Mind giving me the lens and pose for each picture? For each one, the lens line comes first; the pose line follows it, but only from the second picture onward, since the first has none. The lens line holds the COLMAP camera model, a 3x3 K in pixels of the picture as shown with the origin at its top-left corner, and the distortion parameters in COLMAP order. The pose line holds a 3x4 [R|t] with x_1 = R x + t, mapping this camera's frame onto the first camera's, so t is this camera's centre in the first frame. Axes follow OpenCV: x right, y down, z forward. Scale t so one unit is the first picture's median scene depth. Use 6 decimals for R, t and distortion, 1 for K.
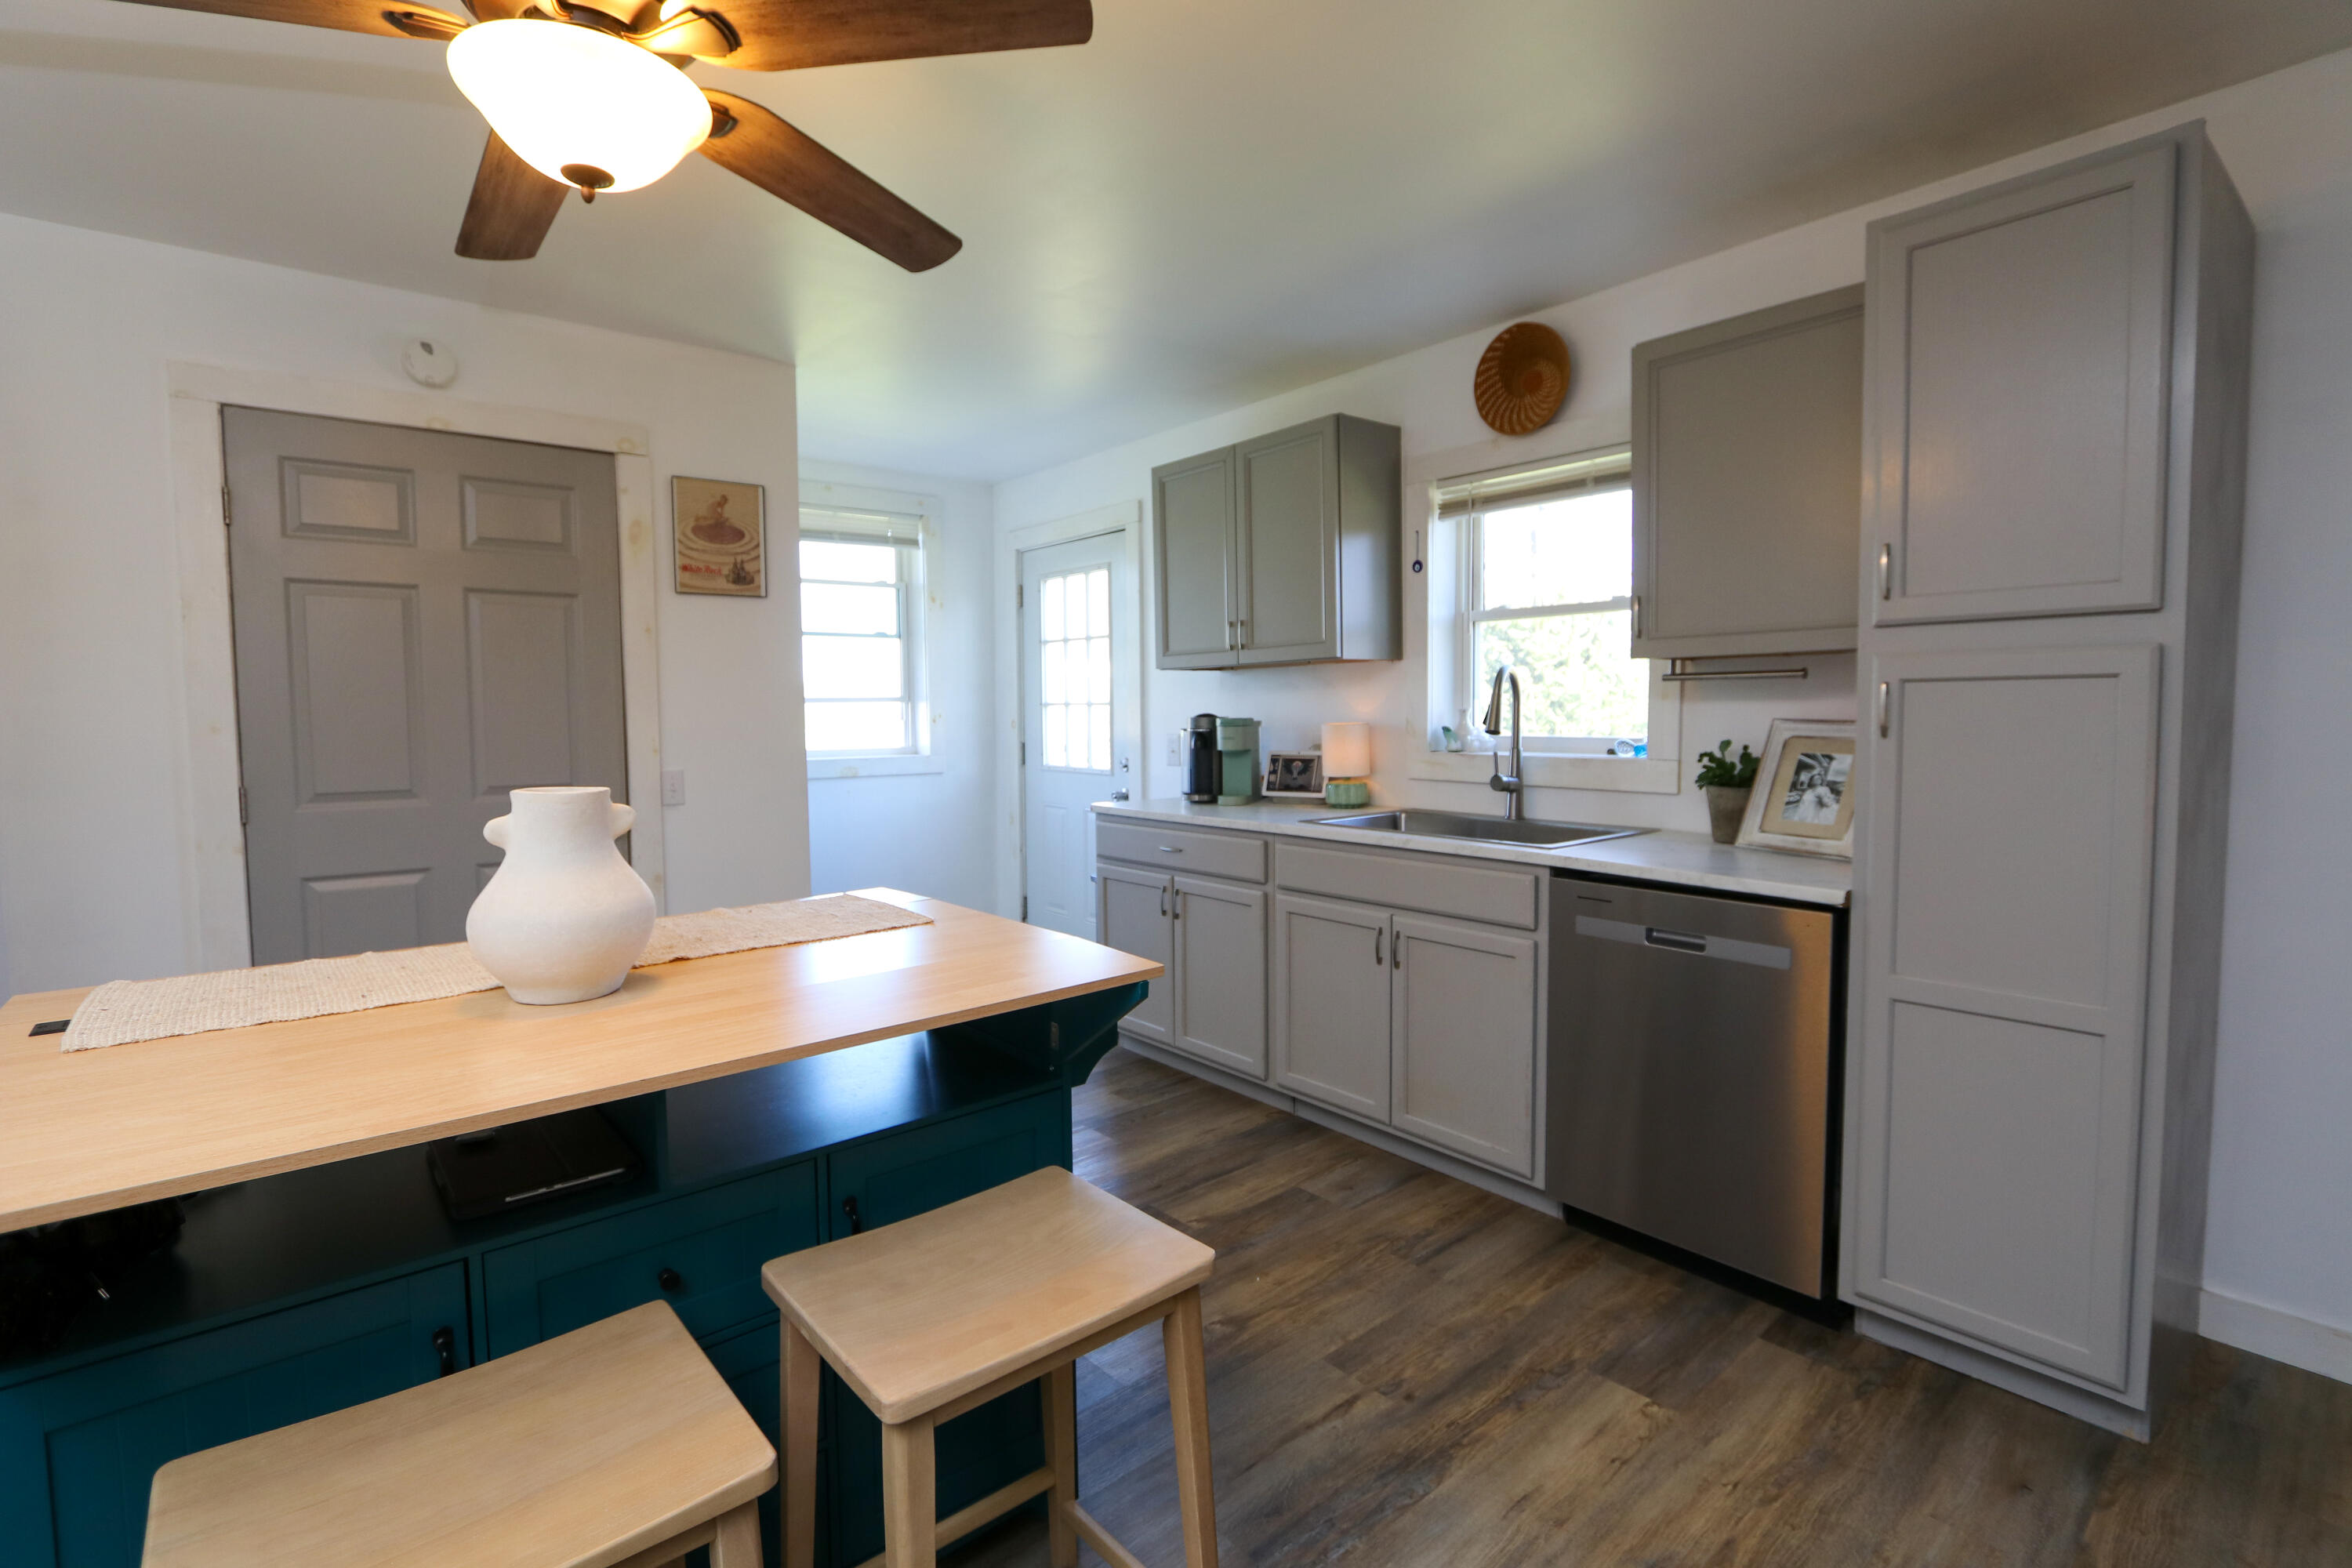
lens RADIAL K [[1131.4, 0, 1176.0], [0, 1131.4, 784.0], [0, 0, 1]] dist [-0.001325, -0.000246]
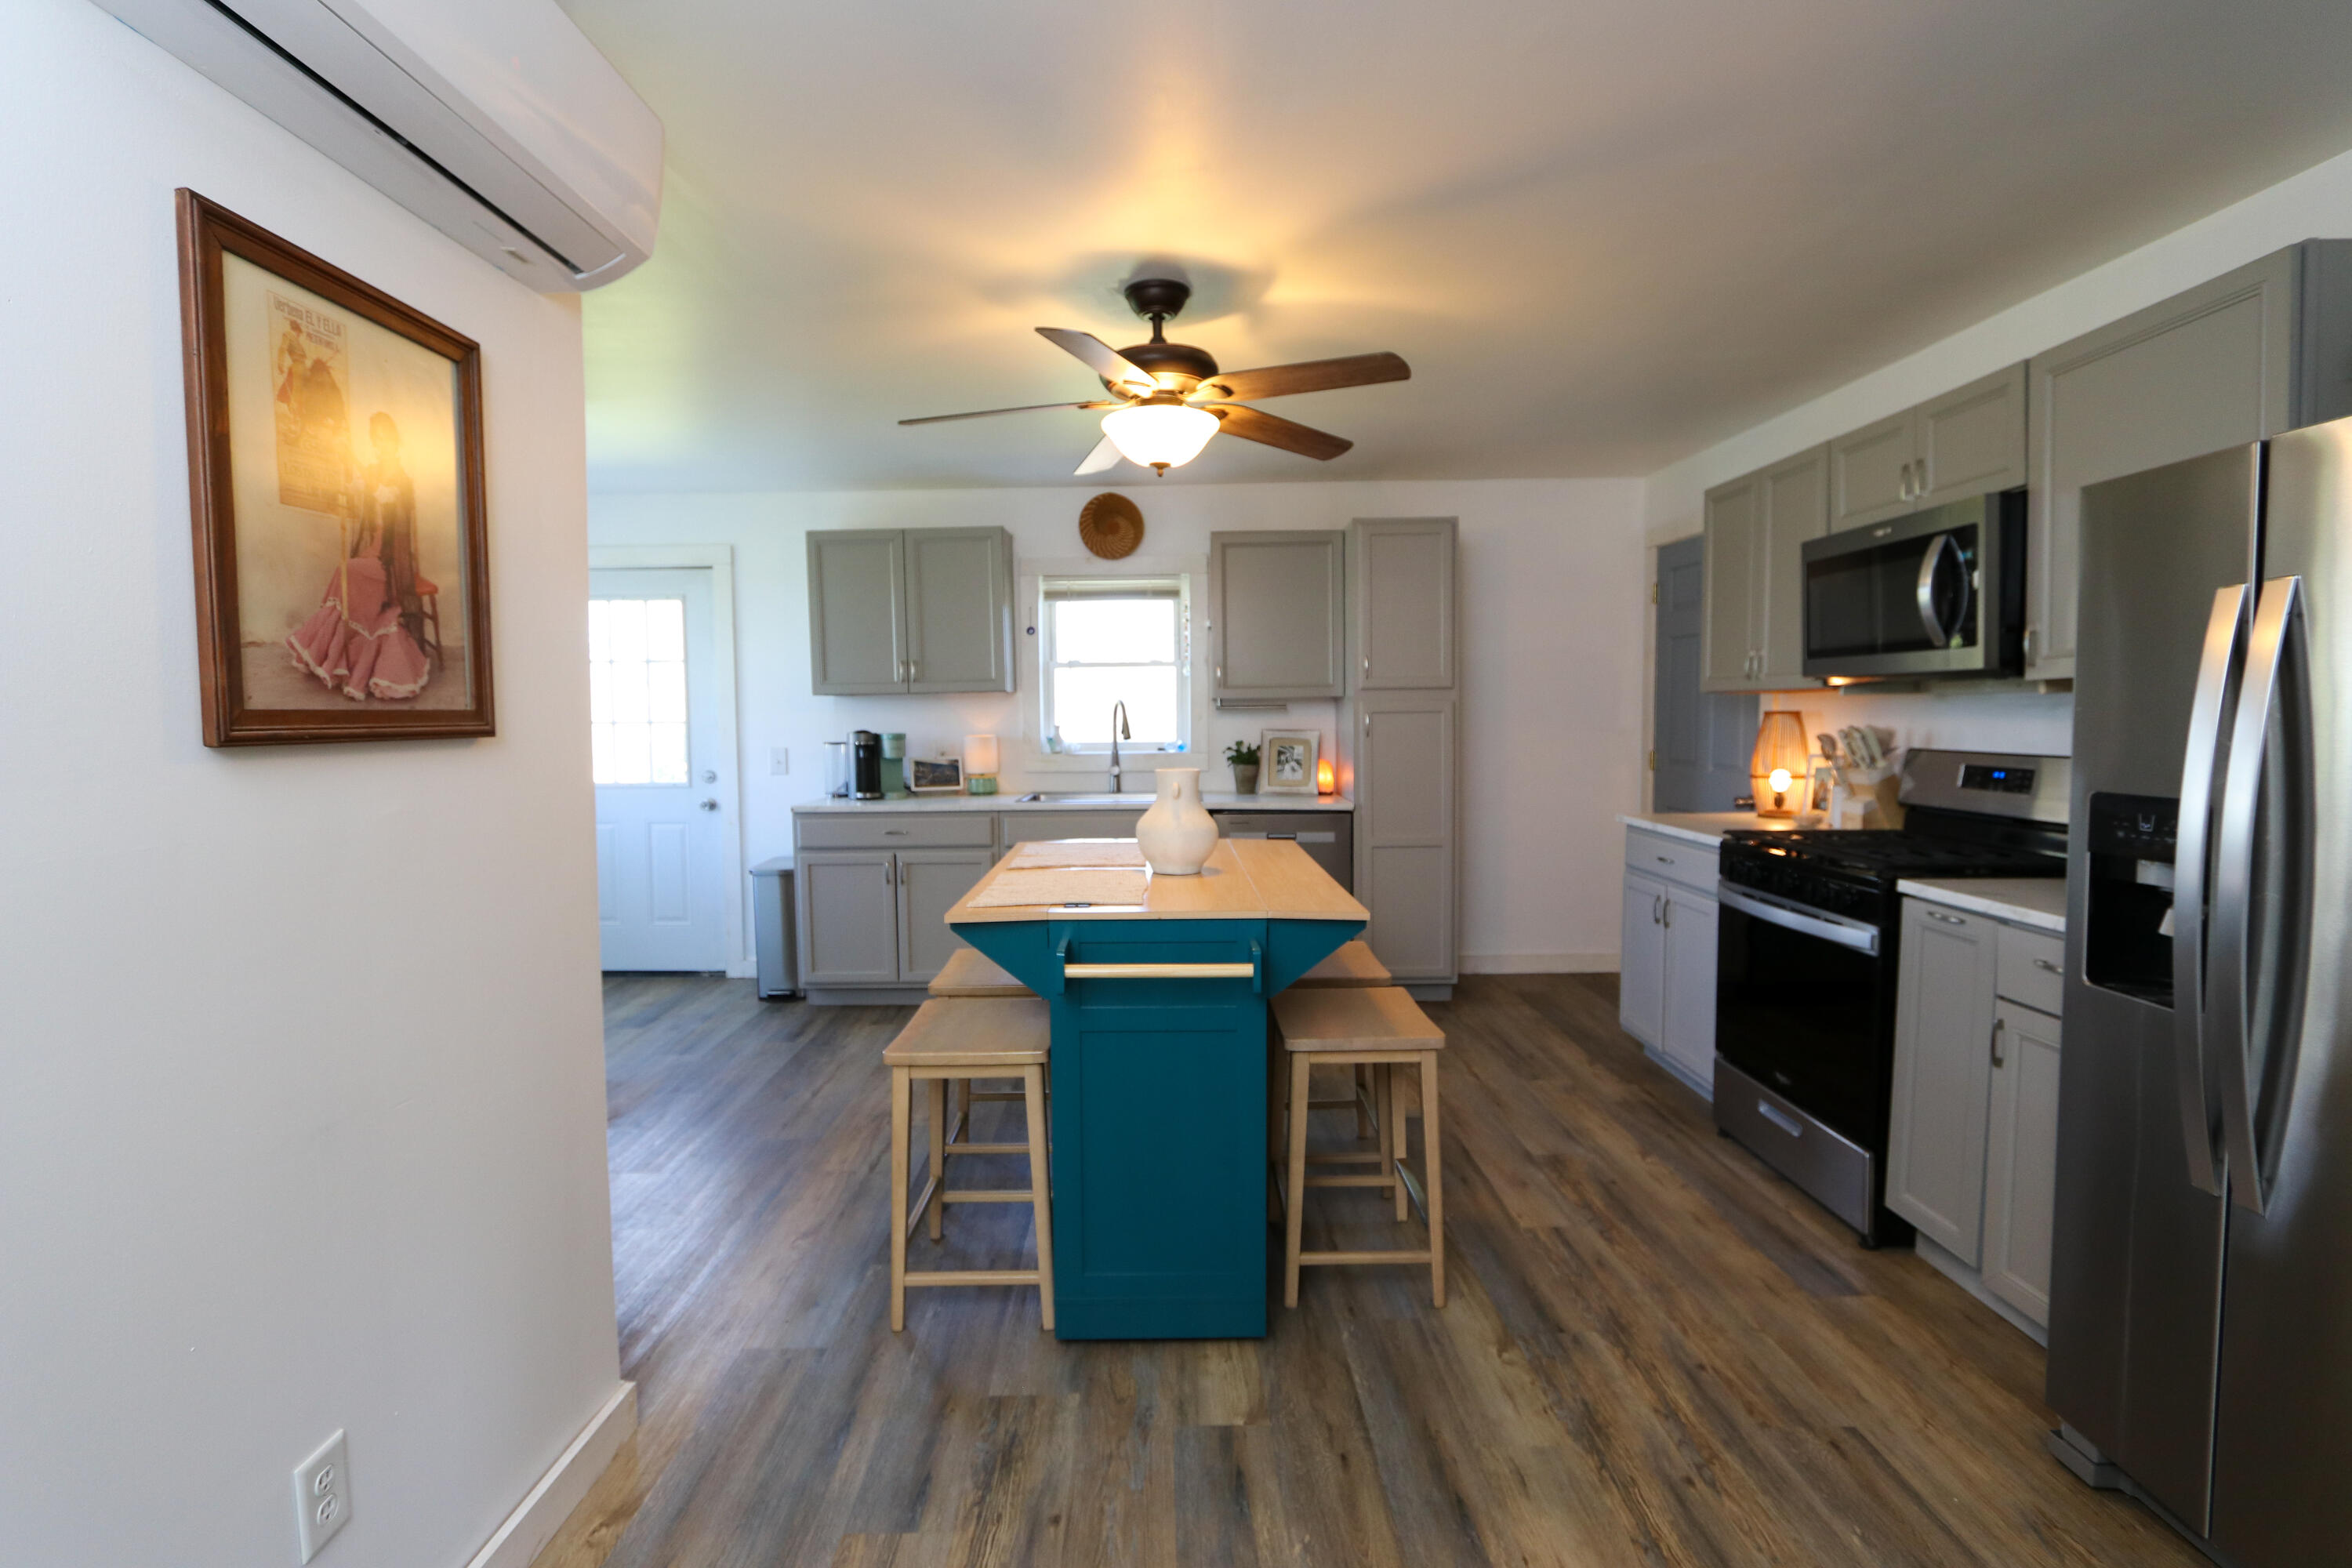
lens RADIAL K [[1131.4, 0, 1176.0], [0, 1131.4, 784.0], [0, 0, 1]] dist [-0.001325, -0.000246]
pose [[0.621534, -0.045918, 0.782041, -0.966338], [0.057157, 0.998278, 0.013189, 0.002742], [-0.781300, 0.036502, 0.623088, -0.093119]]
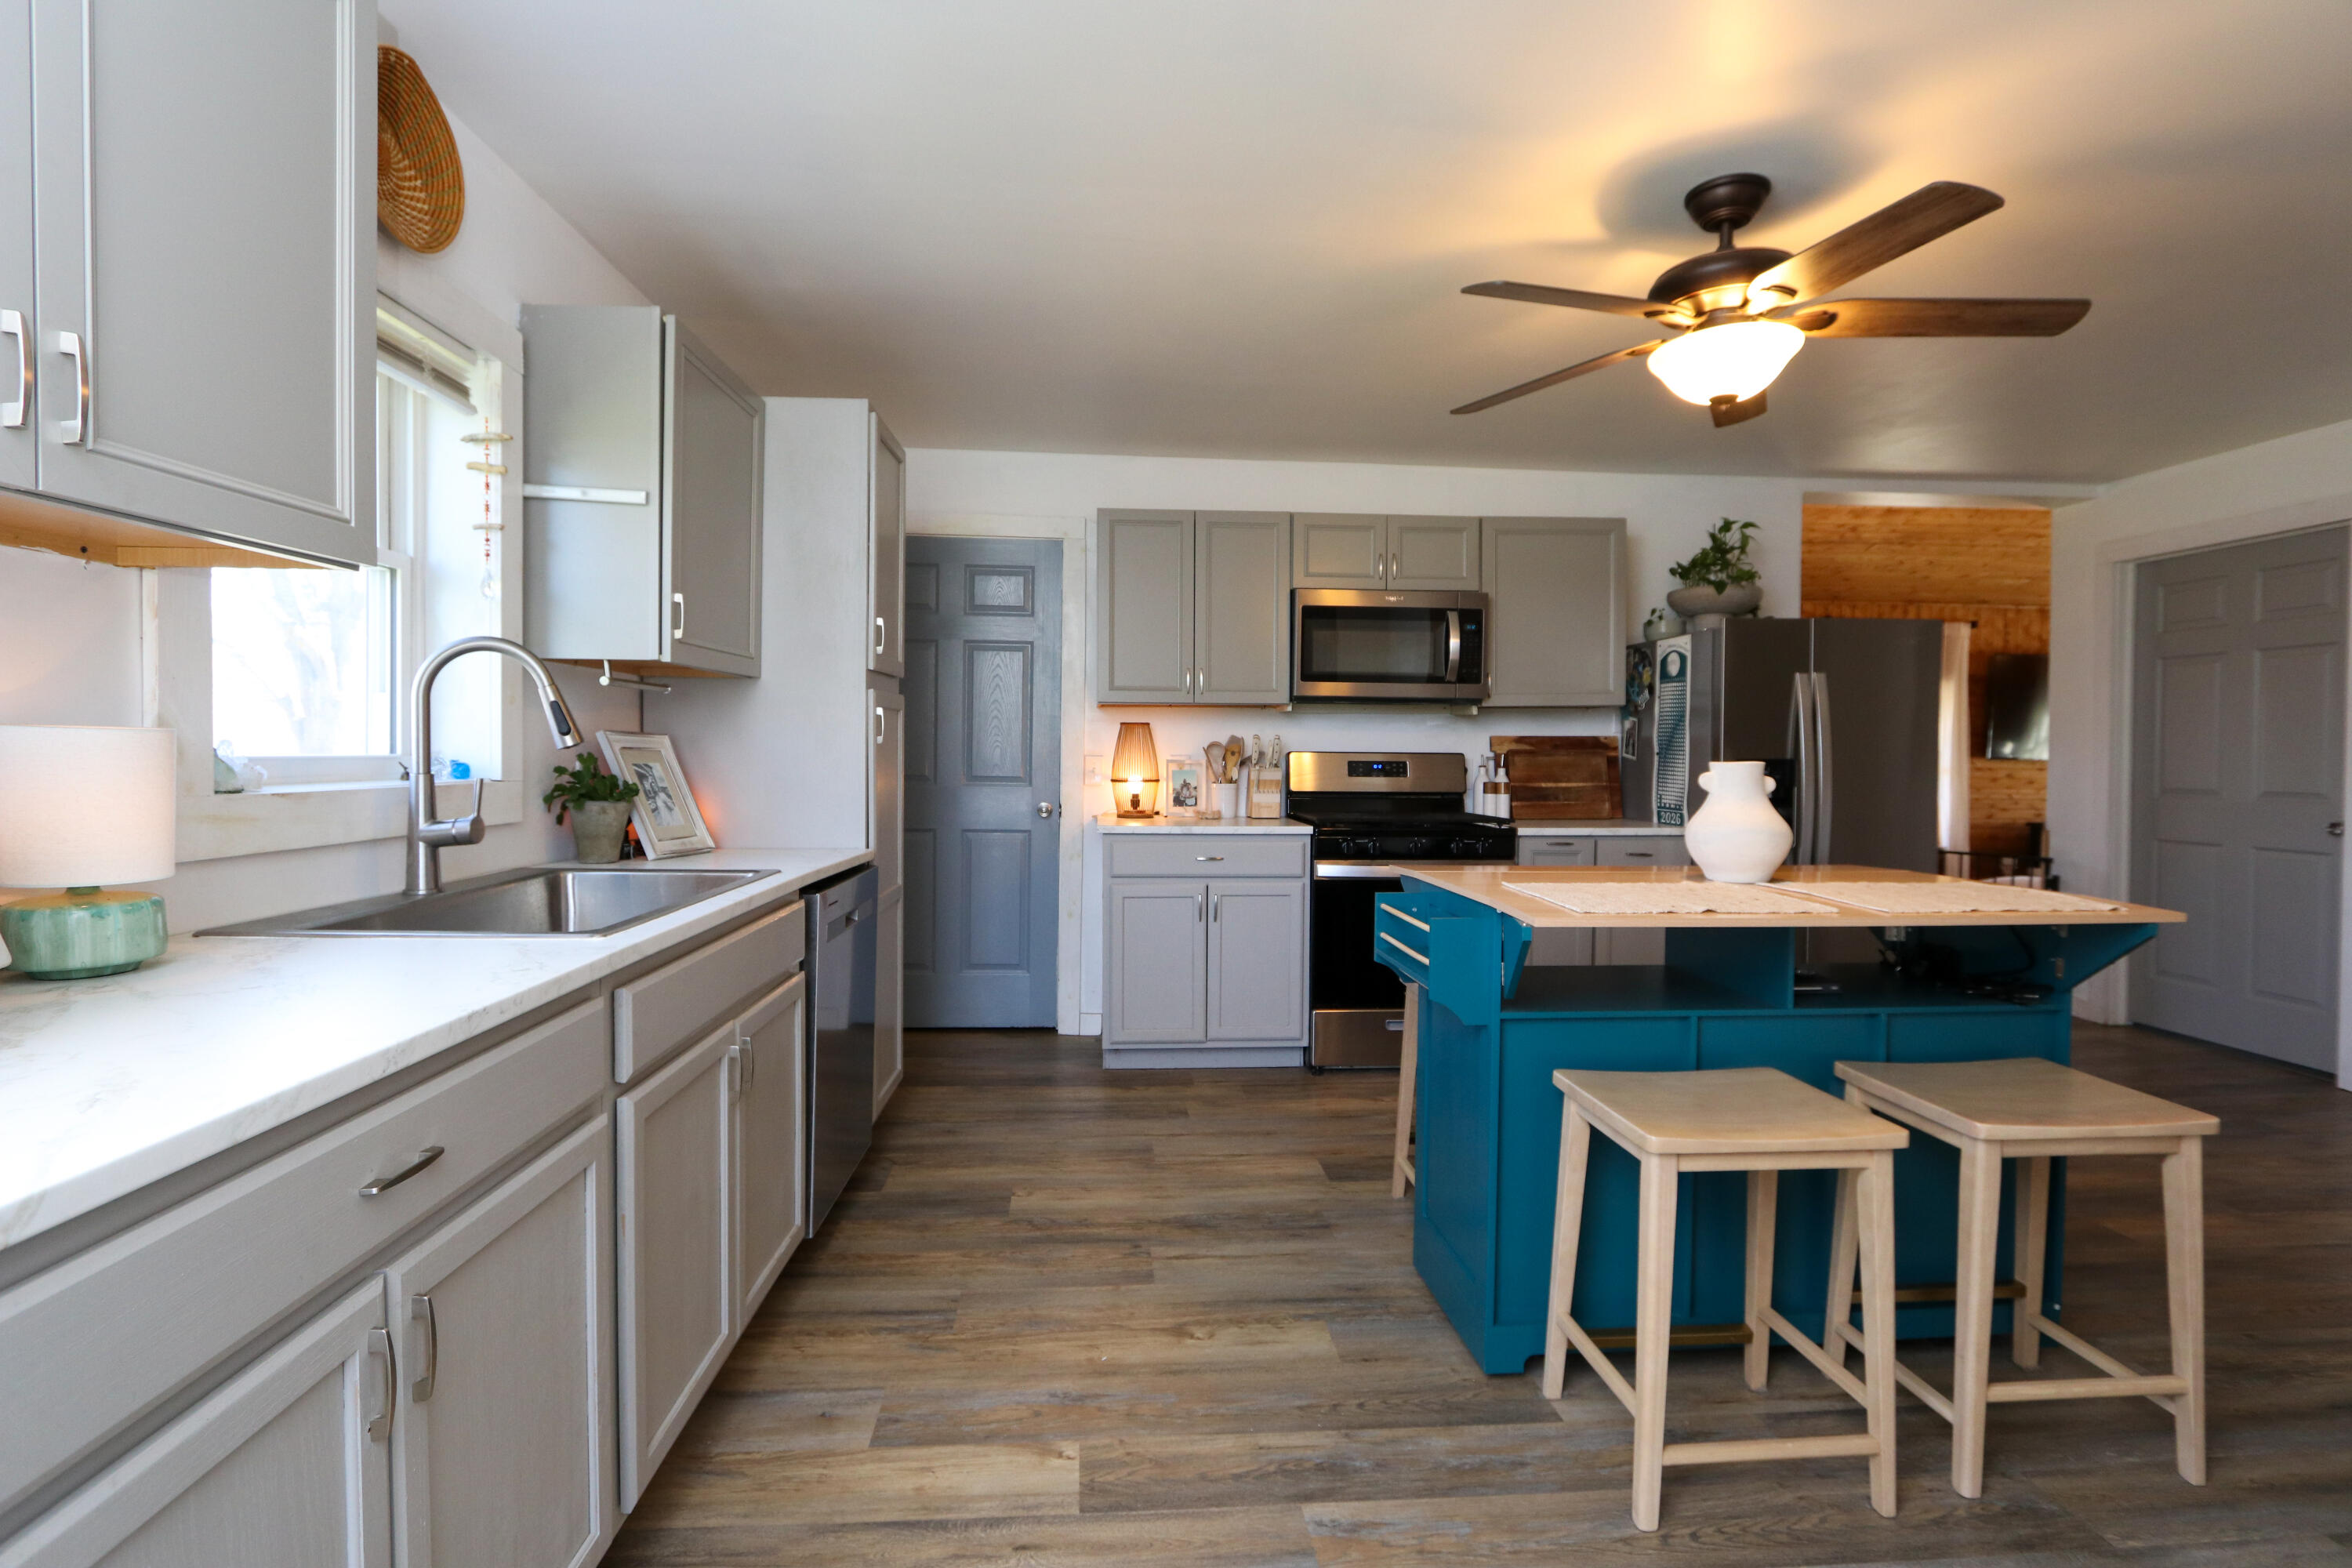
lens RADIAL K [[1131.4, 0, 1176.0], [0, 1131.4, 784.0], [0, 0, 1]] dist [-0.001325, -0.000246]
pose [[-0.818944, -0.027420, 0.573219, -0.385706], [0.028123, 0.995740, 0.087809, -0.072146], [-0.573185, 0.088031, -0.814684, 1.353146]]
